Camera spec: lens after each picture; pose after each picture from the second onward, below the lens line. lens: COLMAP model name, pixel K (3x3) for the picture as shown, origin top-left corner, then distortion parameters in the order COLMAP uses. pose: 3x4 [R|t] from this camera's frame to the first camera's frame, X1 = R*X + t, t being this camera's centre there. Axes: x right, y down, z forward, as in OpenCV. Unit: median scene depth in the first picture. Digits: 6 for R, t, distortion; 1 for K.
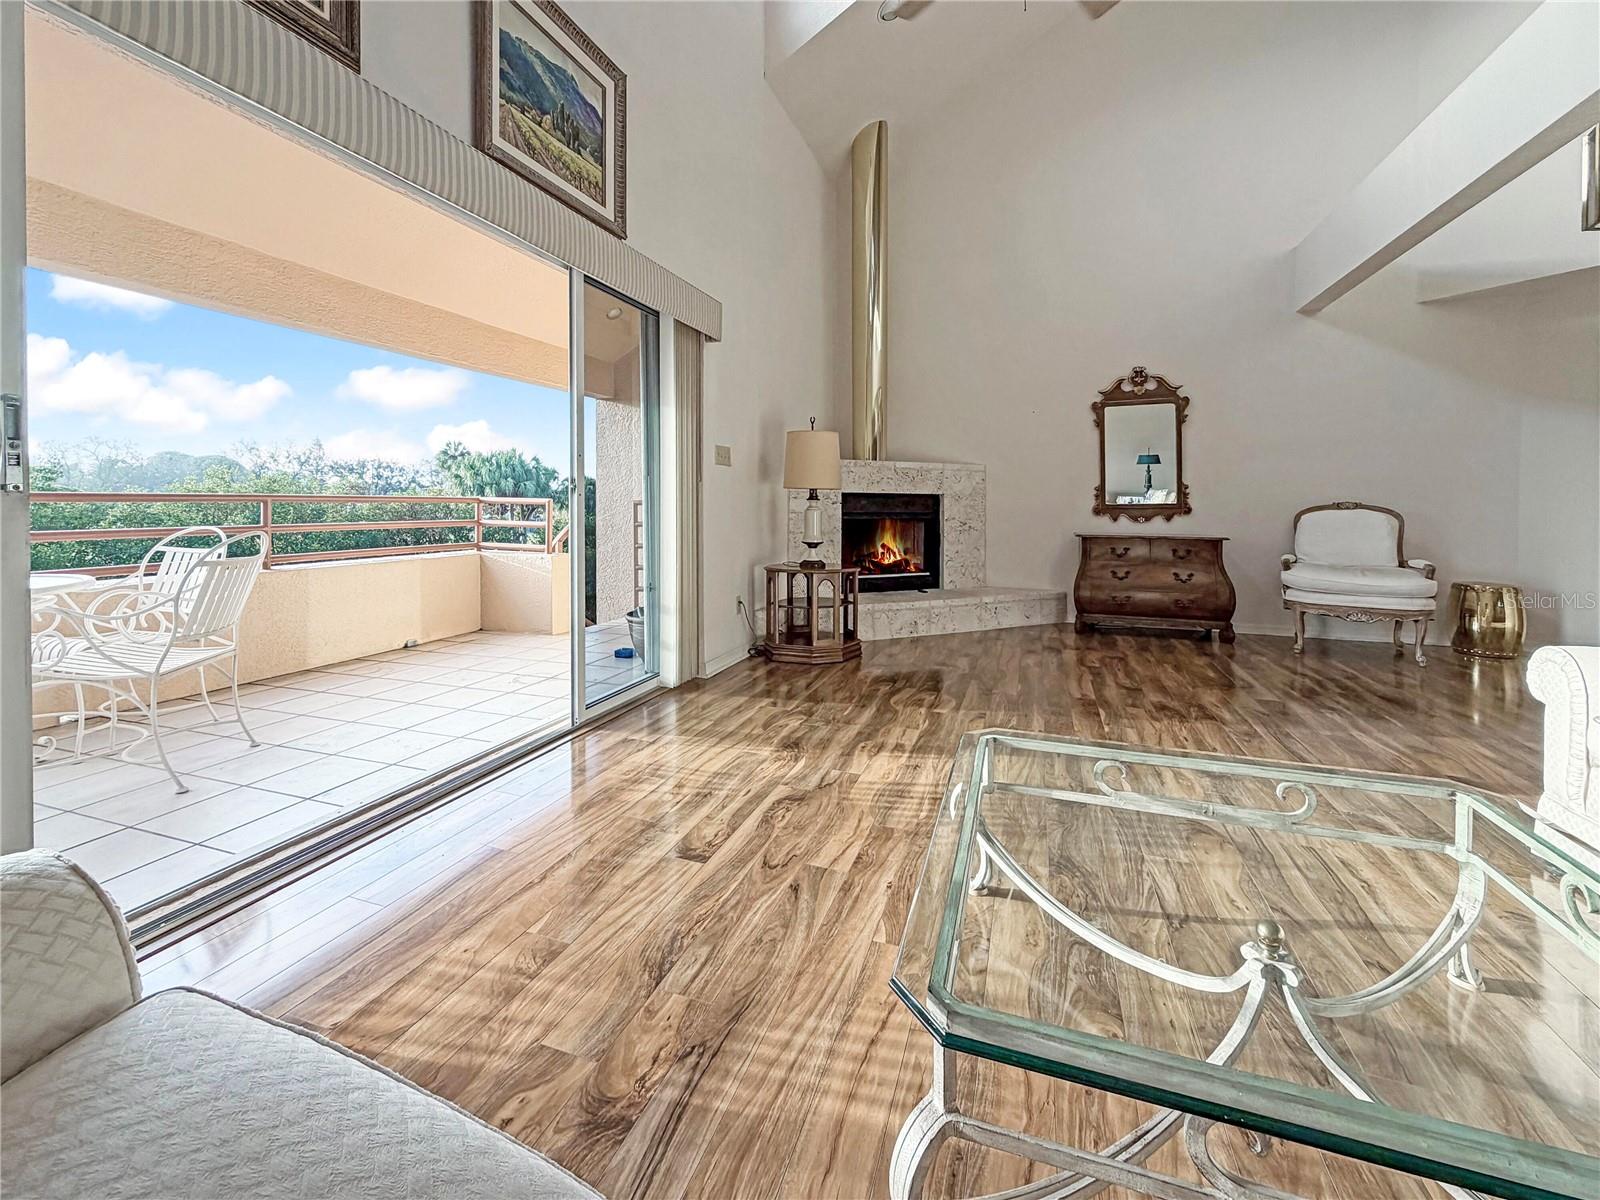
lens RADIAL K [[664.1, 0, 799.6], [0, 664.1, 500.5], [0, 0, 1]] dist [-0.000038, -0.000069]
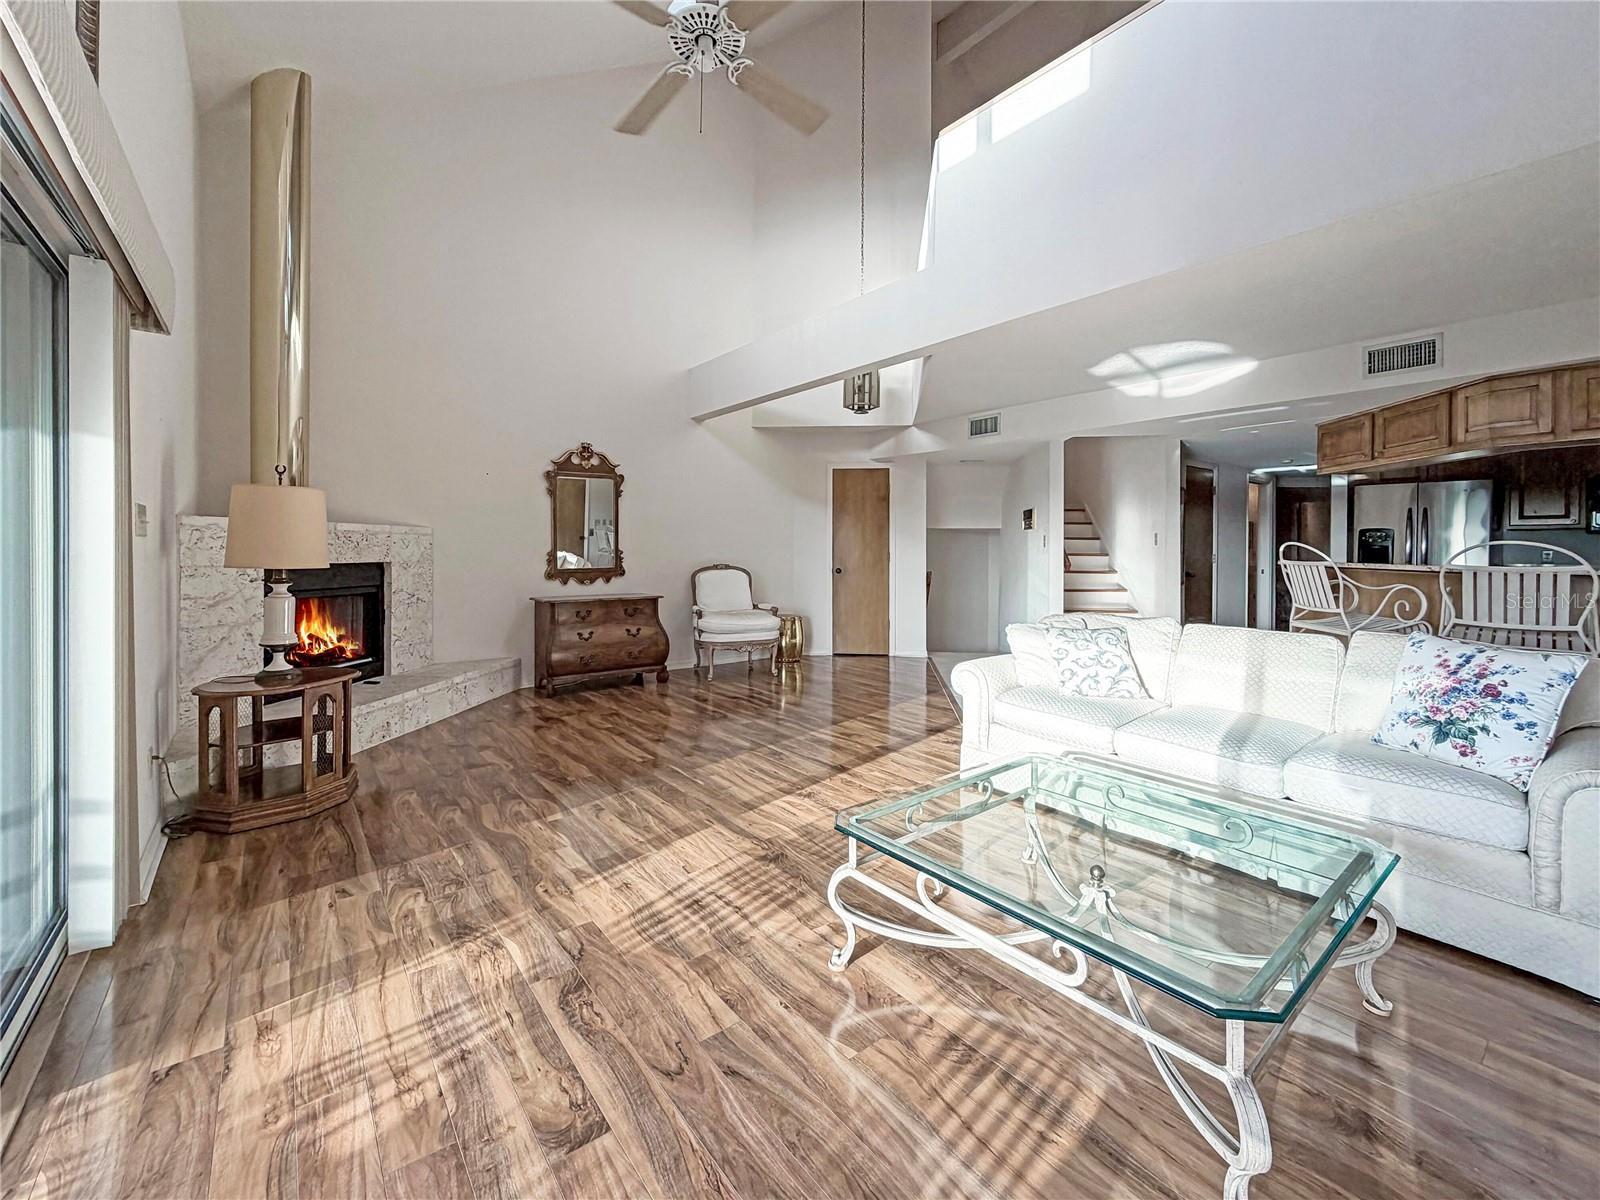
lens RADIAL K [[650.4, 0, 775.9], [0, 650.4, 541.1], [0, 0, 1]] dist [-0.001366, -0.000208]
pose [[0.551330, 0.006529, 0.834262, -0.230564], [0.000670, 0.999966, -0.008269, -0.033343], [-0.834287, 0.005118, 0.551307, 0.163115]]
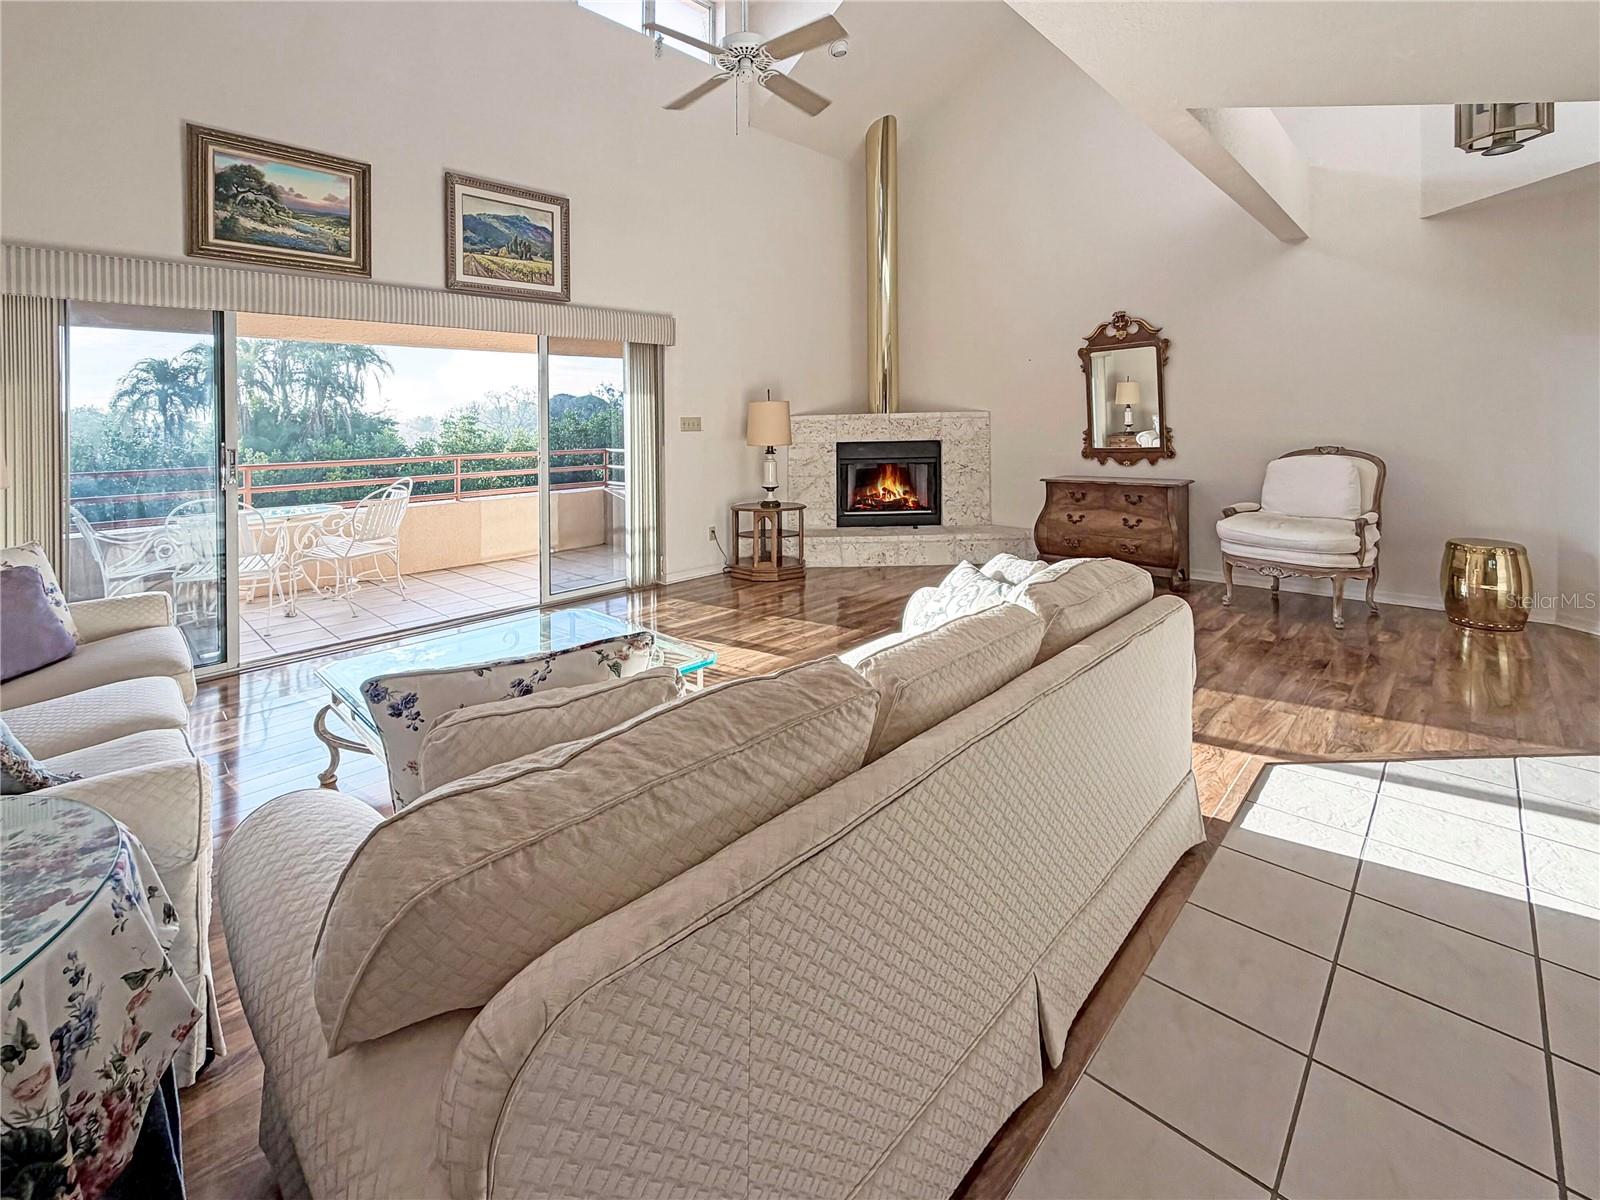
lens RADIAL K [[694.9, 0, 793.6], [0, 694.9, 423.6], [0, 0, 1]] dist [-0.001602, -0.000185]
pose [[0.910714, -0.026741, -0.412172, 0.541091], [0.029652, 0.999560, 0.000669, -0.051854], [0.411973, -0.012832, 0.911106, -0.179267]]
